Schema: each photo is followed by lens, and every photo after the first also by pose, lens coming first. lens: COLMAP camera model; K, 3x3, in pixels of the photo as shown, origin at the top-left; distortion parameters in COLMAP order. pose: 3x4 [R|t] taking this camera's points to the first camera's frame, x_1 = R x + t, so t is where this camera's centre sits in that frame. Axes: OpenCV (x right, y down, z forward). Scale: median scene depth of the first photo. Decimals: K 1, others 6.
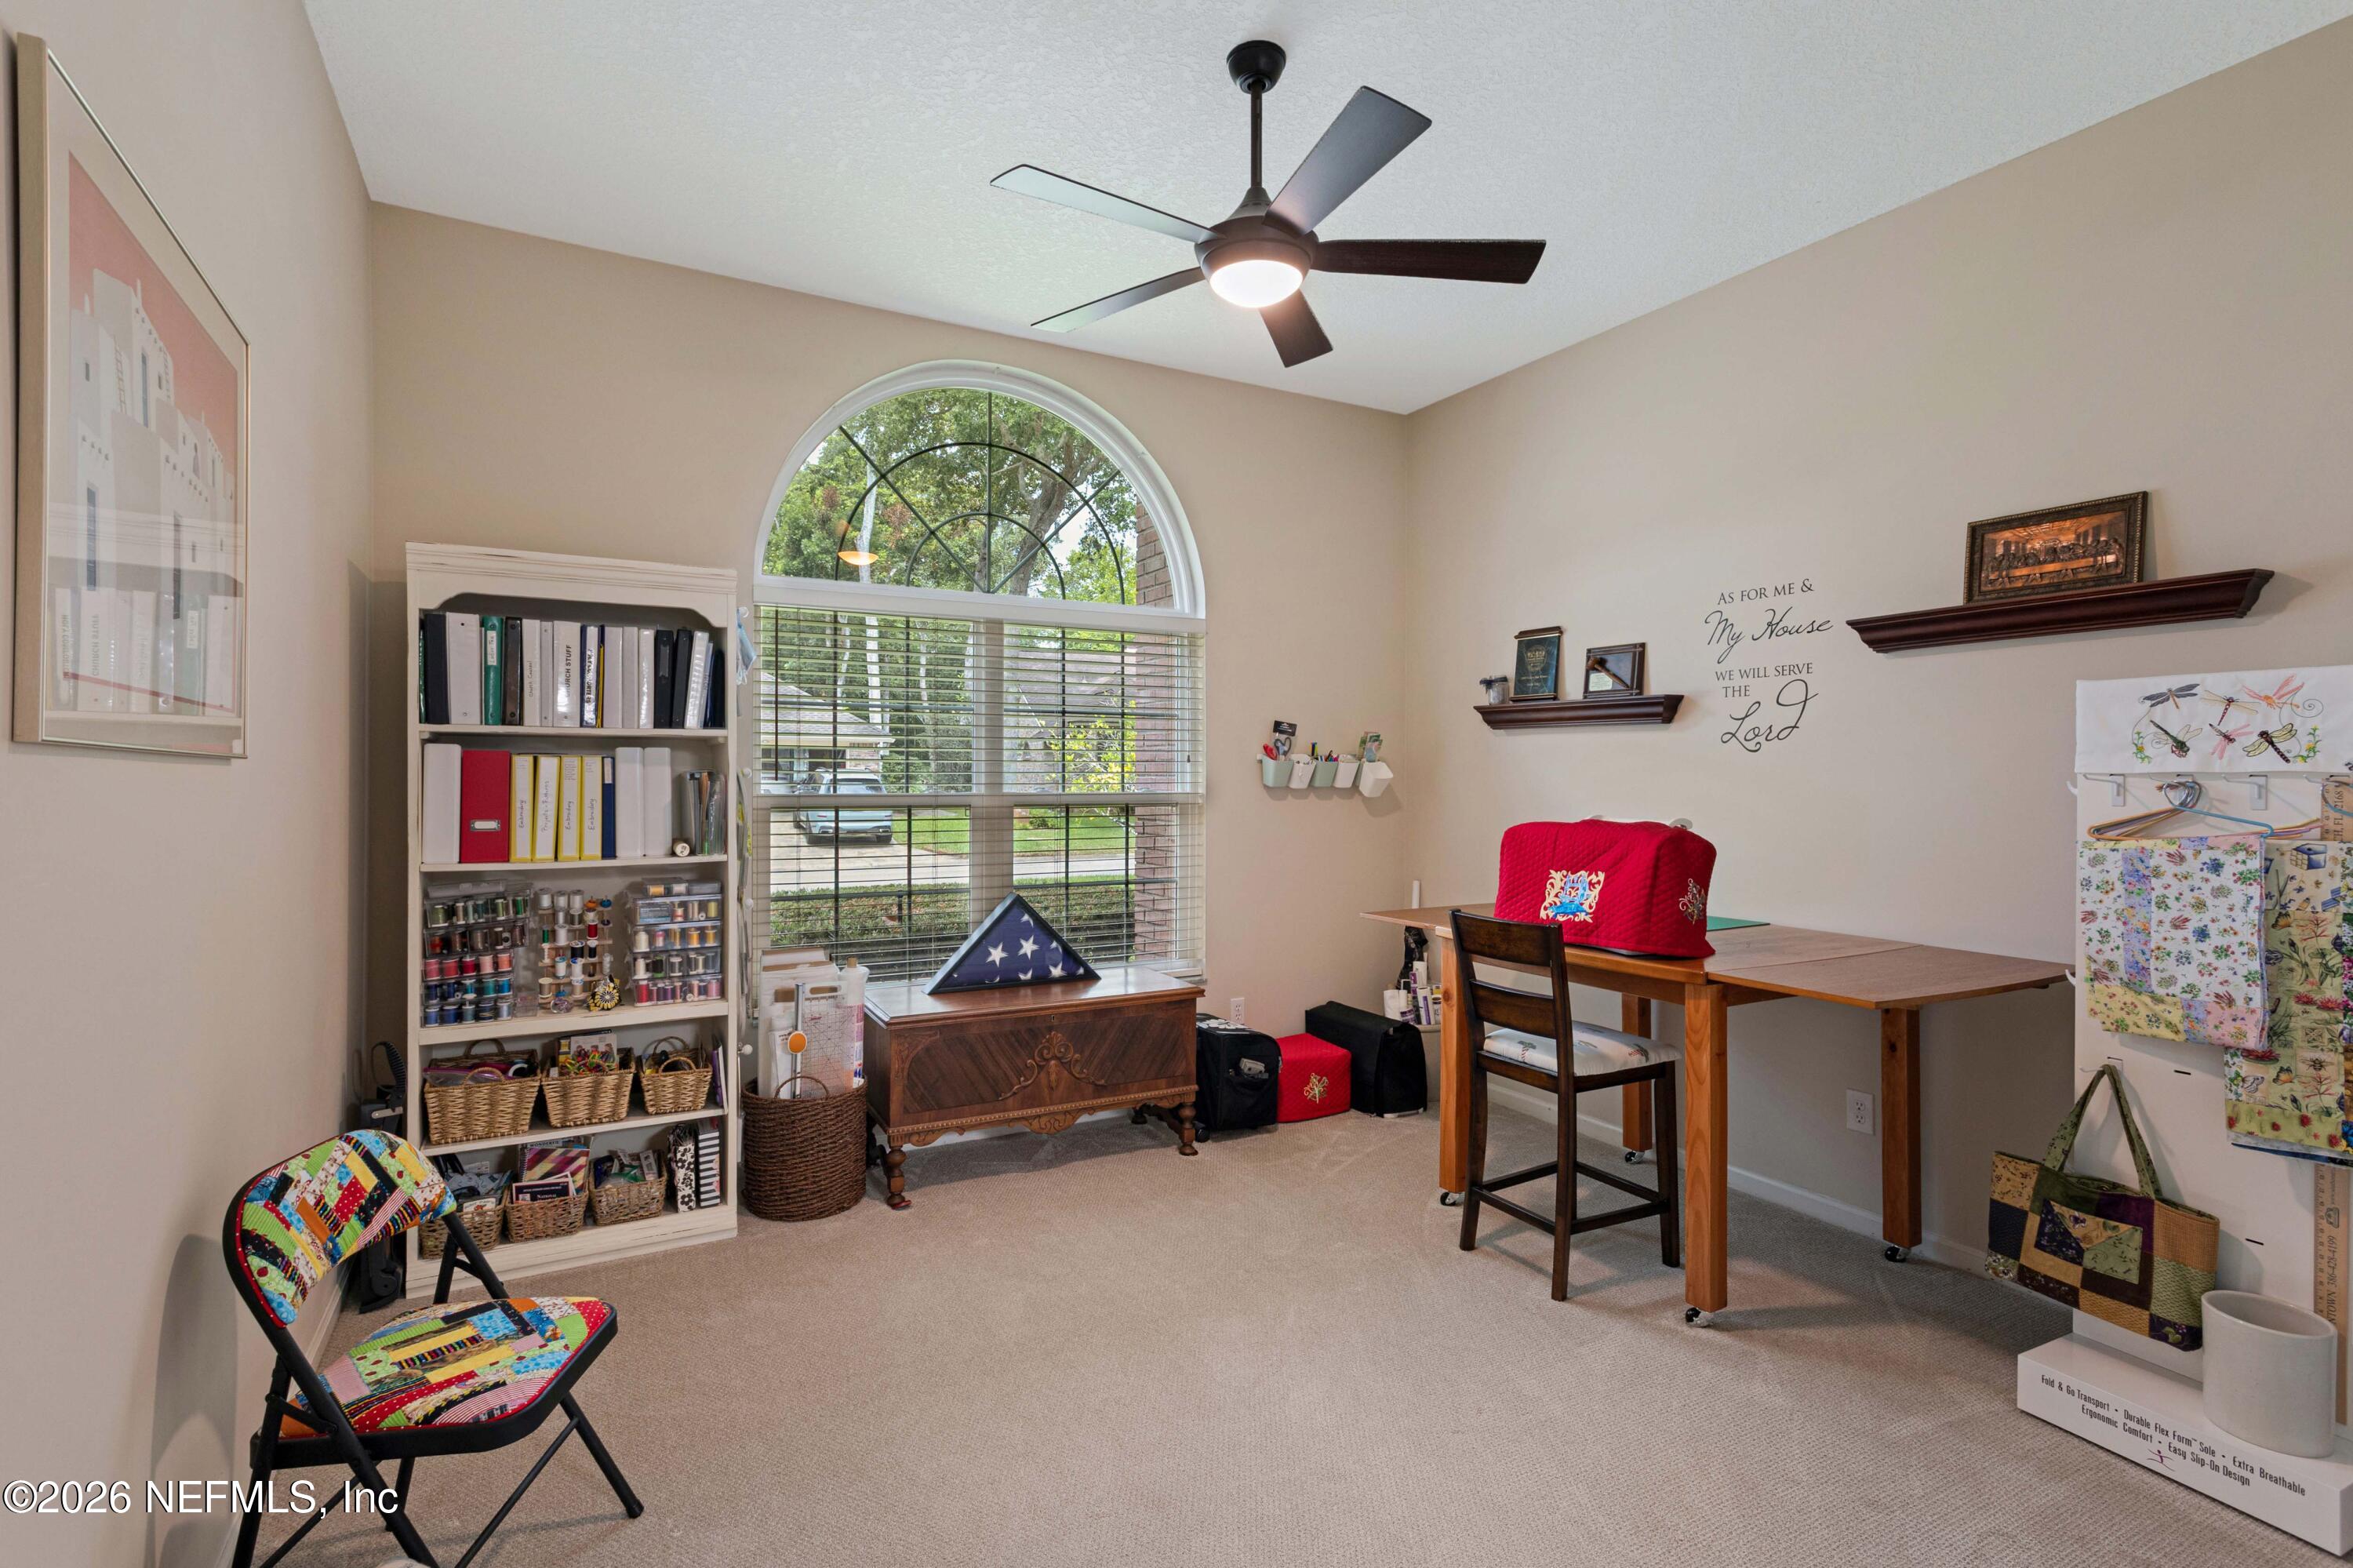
lens RADIAL K [[1114.0, 0, 1176.5], [0, 1114.0, 784.0], [0, 0, 1]] dist [0.000162, 0.000027]
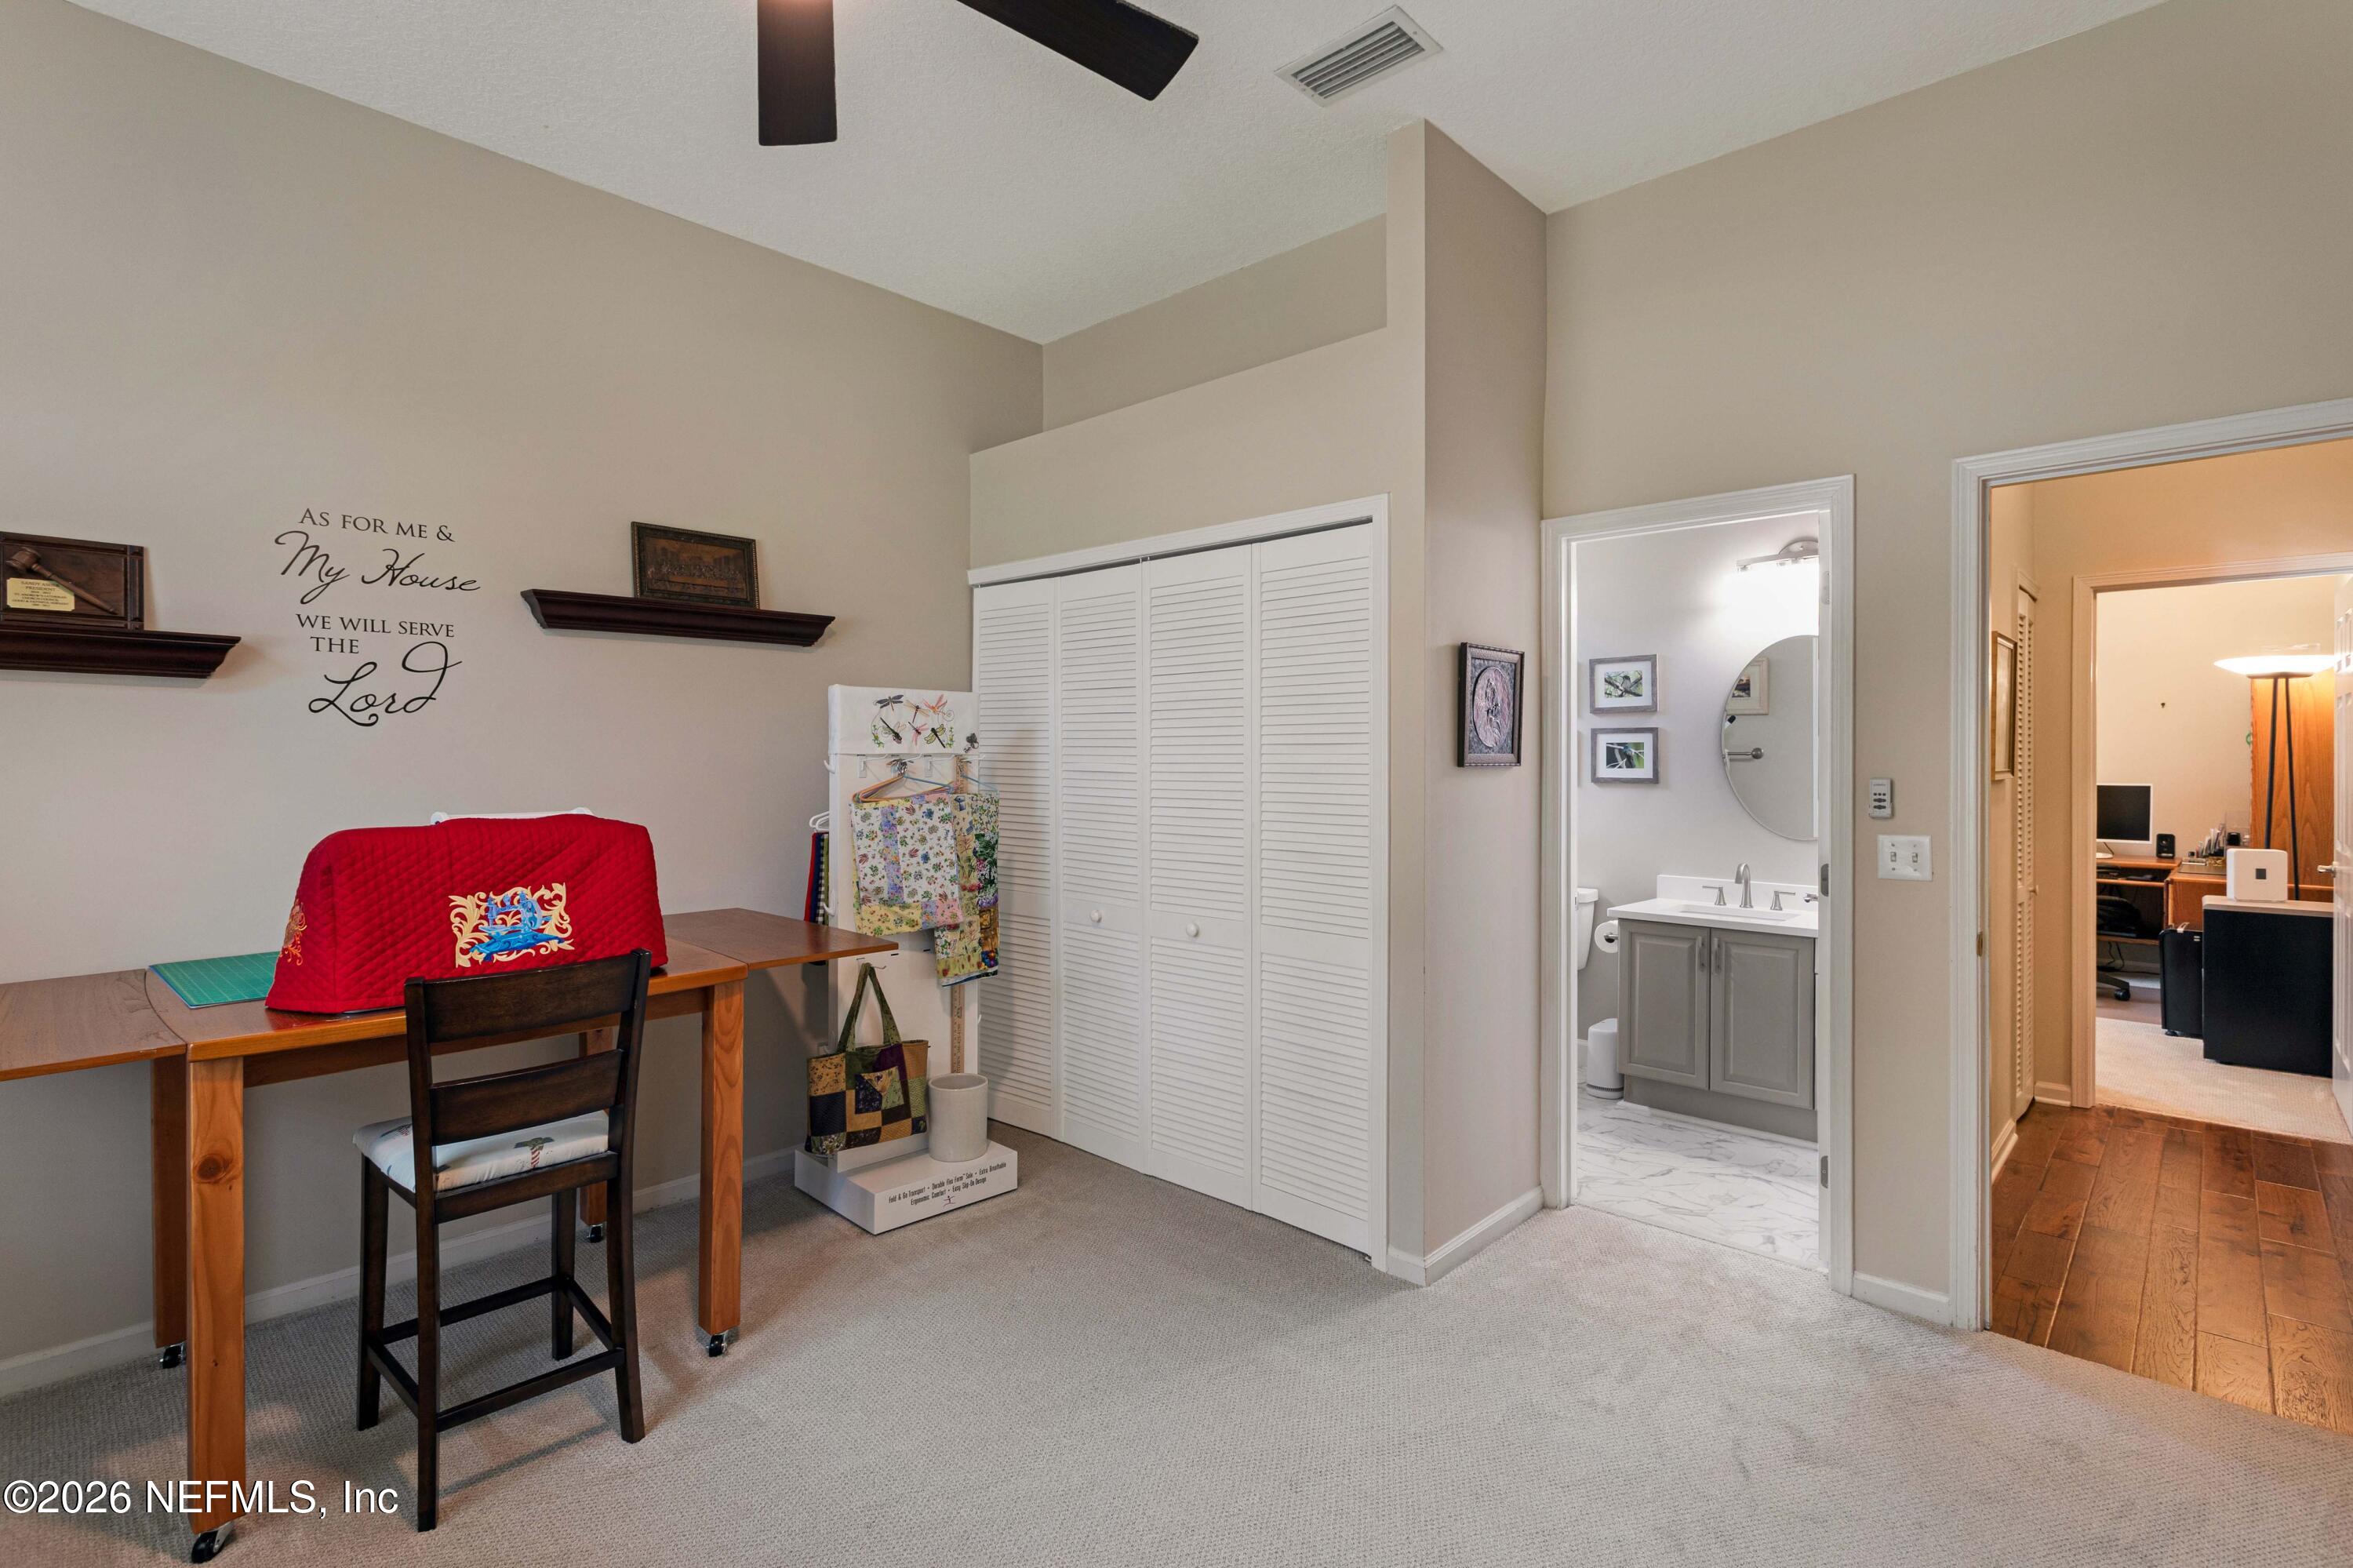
lens RADIAL K [[1103.6, 0, 1172.8], [0, 1103.6, 757.0], [0, 0, 1]] dist [0.001682, 0.000404]
pose [[-0.308596, -0.003257, 0.951188, -0.606720], [0.007319, 0.999956, 0.005798, -0.011436], [-0.951165, 0.008751, -0.308559, 1.080420]]
